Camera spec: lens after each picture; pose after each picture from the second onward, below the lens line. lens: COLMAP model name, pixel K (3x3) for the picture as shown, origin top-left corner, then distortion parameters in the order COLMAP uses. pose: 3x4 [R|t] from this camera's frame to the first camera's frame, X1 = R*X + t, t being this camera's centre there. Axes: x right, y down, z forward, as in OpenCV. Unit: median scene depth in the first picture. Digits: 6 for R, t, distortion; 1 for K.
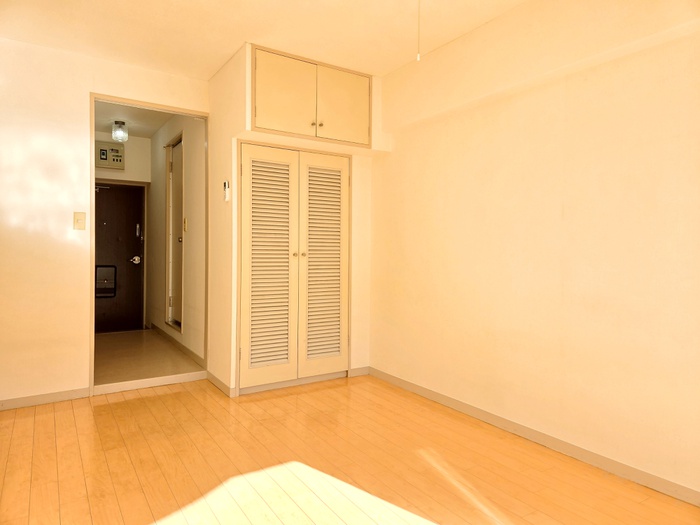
lens RADIAL K [[470.1, 0, 355.3], [0, 470.1, 259.9], [0, 0, 1]] dist [0.083085, -0.047143]
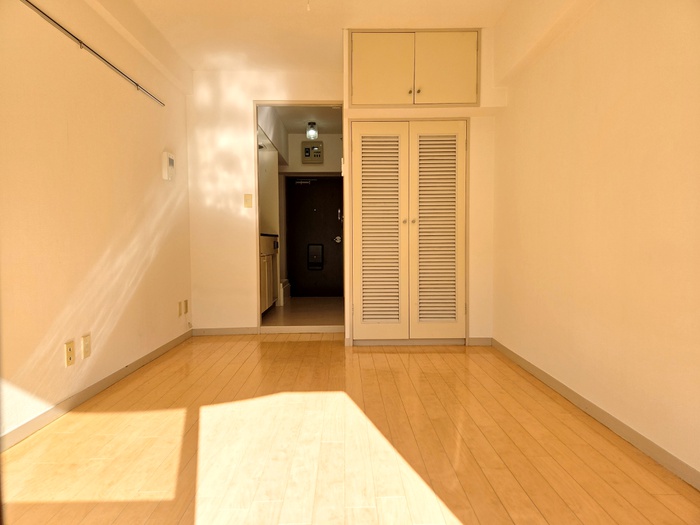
lens RADIAL K [[470.1, 0, 348.9], [0, 470.1, 266.7], [0, 0, 1]] dist [0.083085, -0.047143]
pose [[0.845830, 0.013133, -0.533290, 0.326403], [0.003404, 0.999544, 0.030013, 0.056836], [0.533441, -0.027201, 0.845400, 0.038425]]
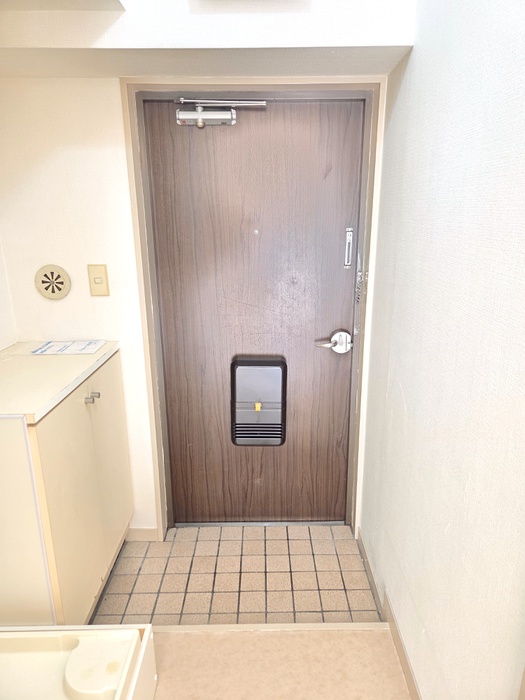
lens RADIAL K [[470.1, 0, 263.1], [0, 470.1, 349.5], [0, 0, 1]] dist [0.083085, -0.047143]
pose [[0.840707, 0.134966, -0.524400, -0.576897], [0.012498, 0.963345, 0.267975, -0.139958], [0.541346, -0.231843, 0.808204, 1.225819]]
